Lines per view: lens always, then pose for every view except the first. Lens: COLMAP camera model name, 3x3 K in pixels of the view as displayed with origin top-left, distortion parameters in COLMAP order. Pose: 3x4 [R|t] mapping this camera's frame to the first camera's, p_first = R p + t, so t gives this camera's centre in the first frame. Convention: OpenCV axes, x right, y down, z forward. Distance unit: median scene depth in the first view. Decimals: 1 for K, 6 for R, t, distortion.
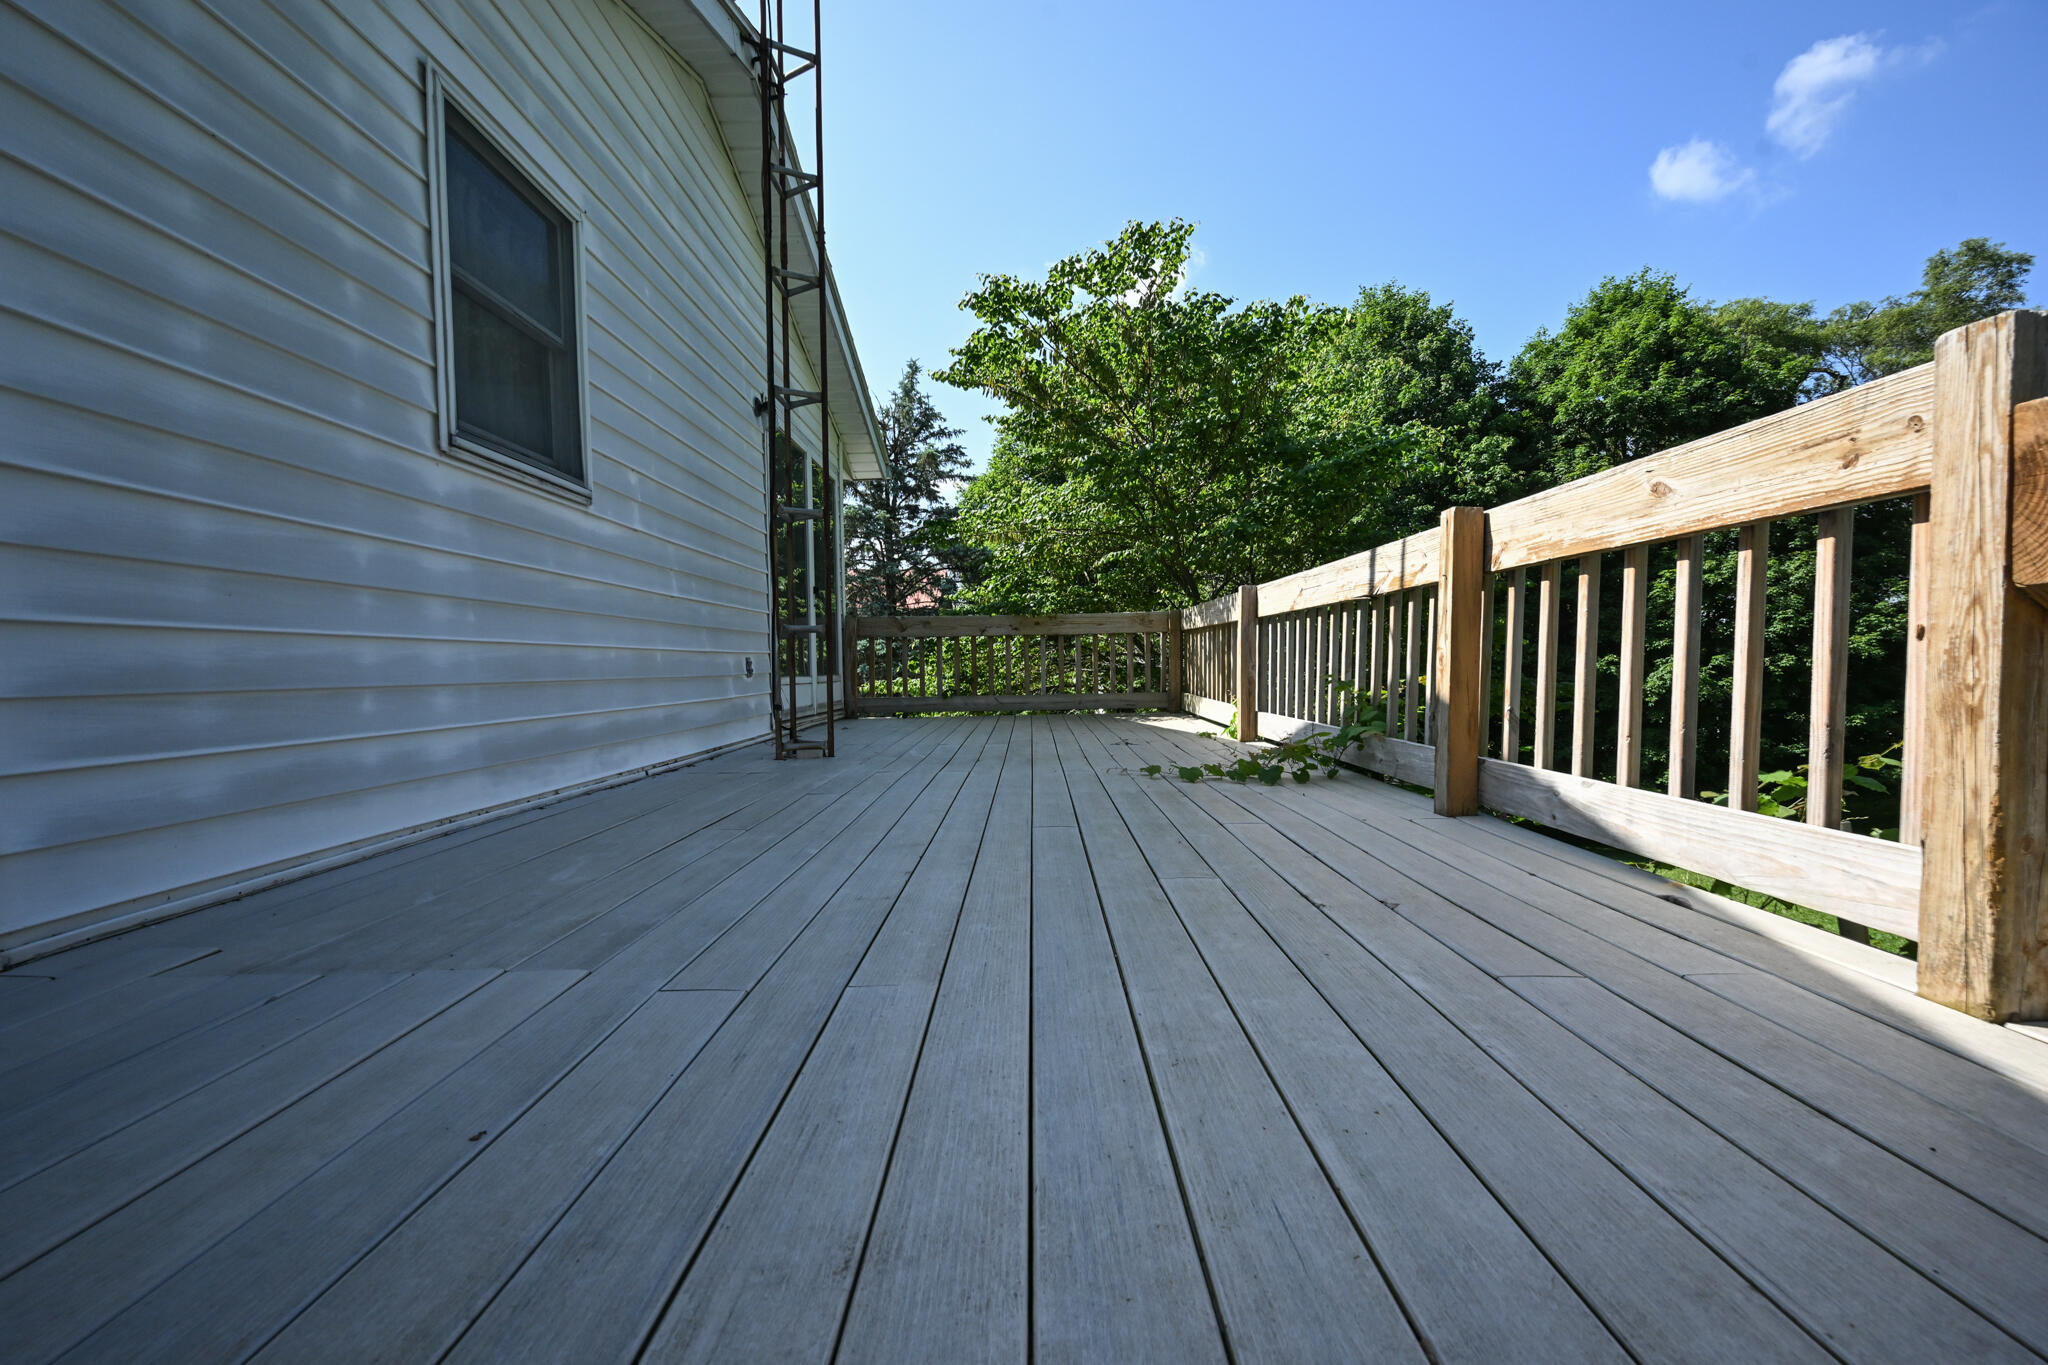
lens RADIAL K [[852.6, 0, 1024.0], [0, 852.6, 682.5], [0, 0, 1]] dist [0.001904, 0.000101]
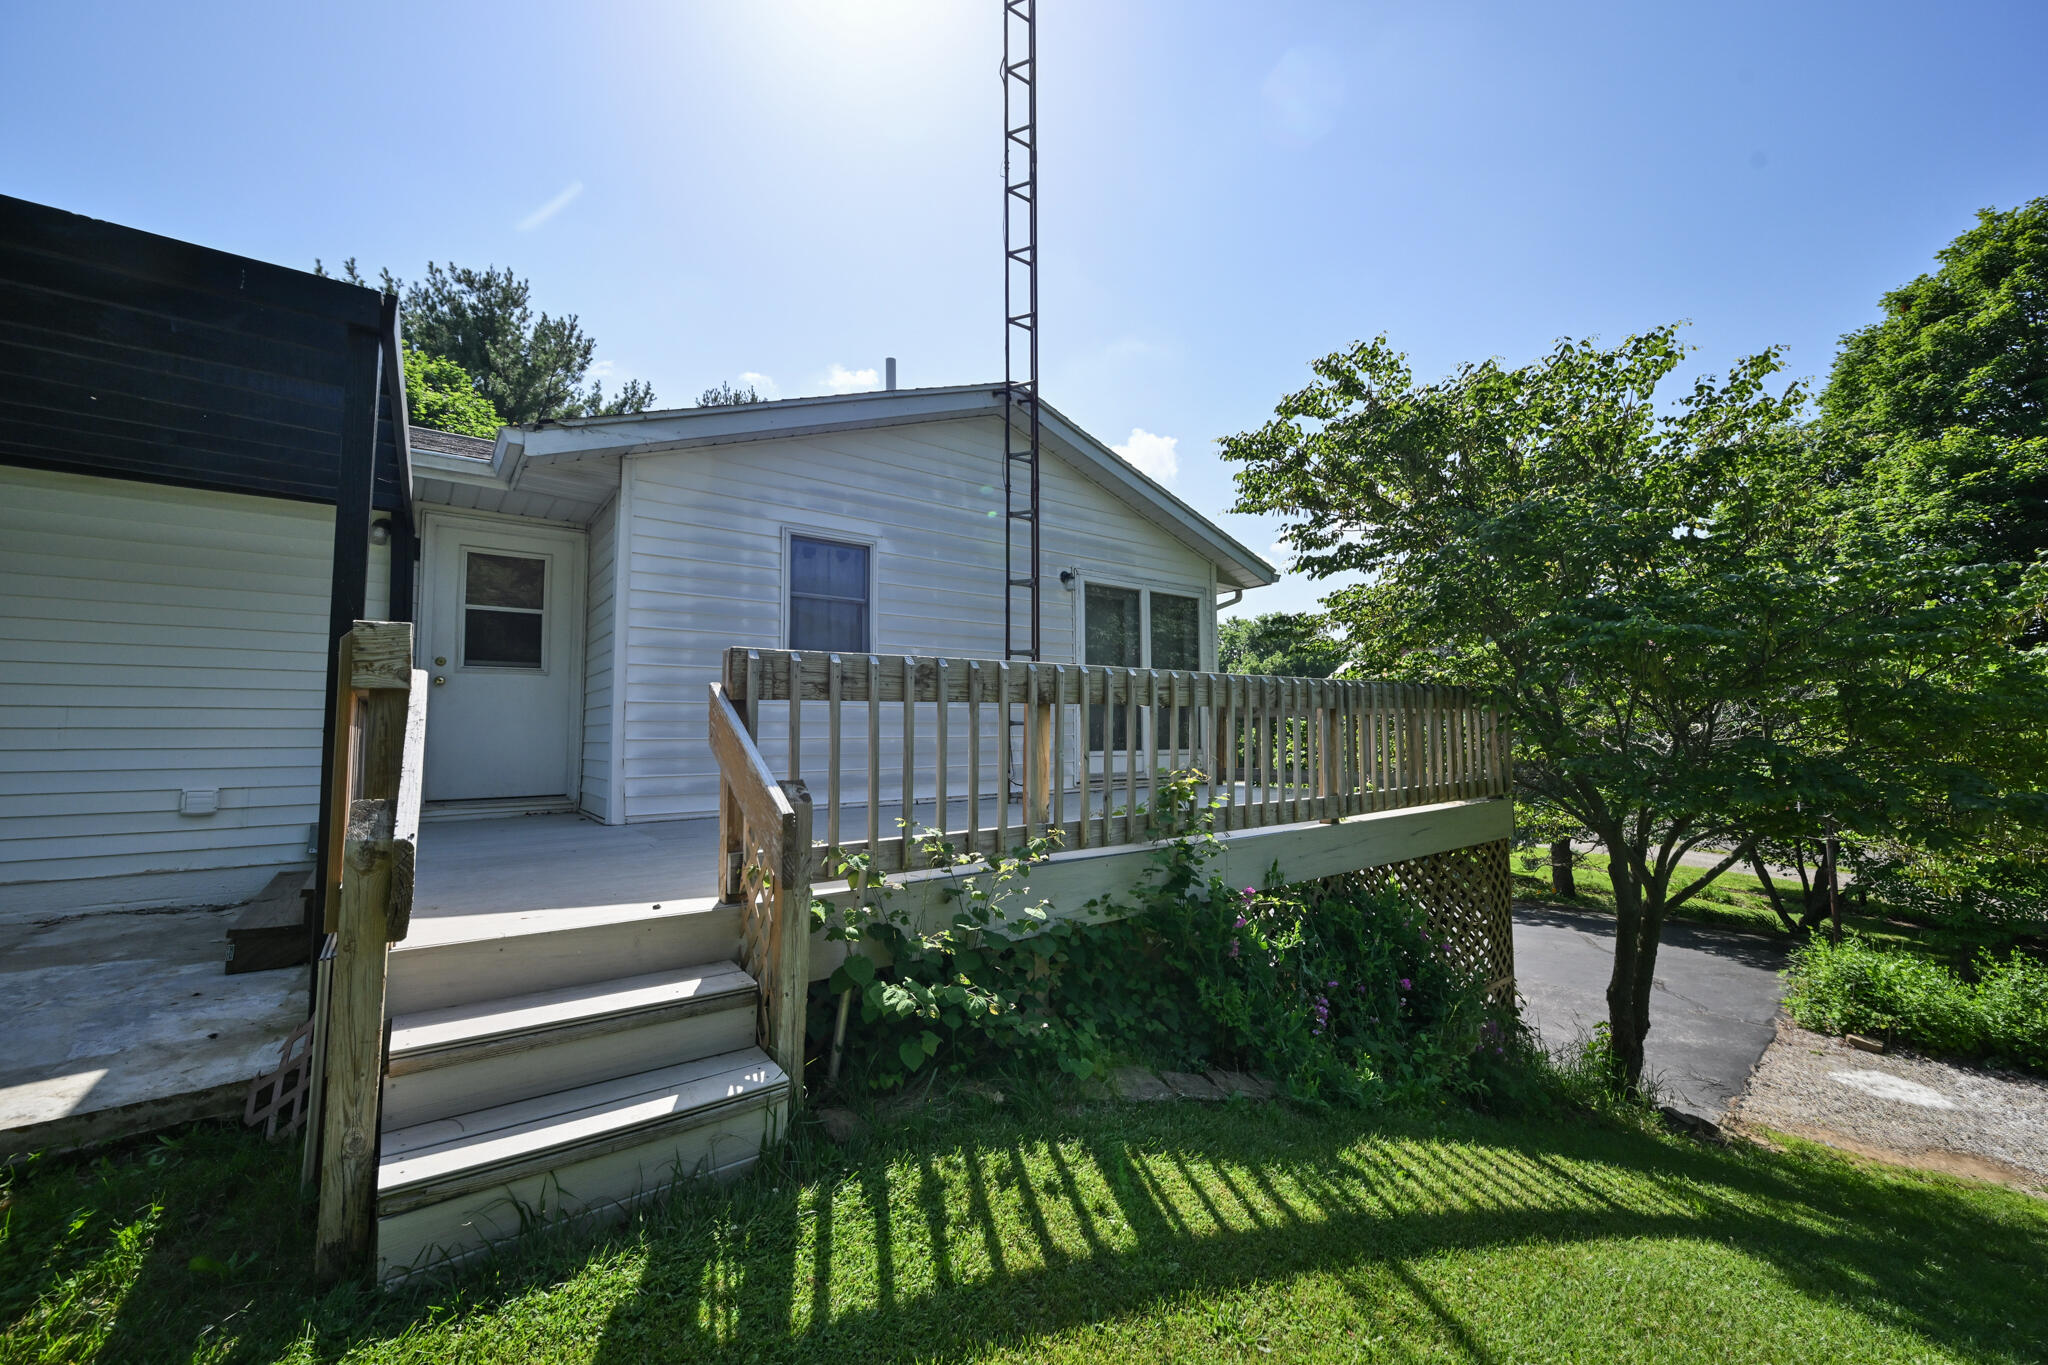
lens RADIAL K [[852.6, 0, 1024.0], [0, 852.6, 682.5], [0, 0, 1]] dist [0.001904, 0.000101]
pose [[0.620935, -0.062844, -0.781339, 0.751968], [0.001870, 0.996897, -0.078696, 0.000173], [0.783860, 0.047404, 0.619125, -0.029855]]
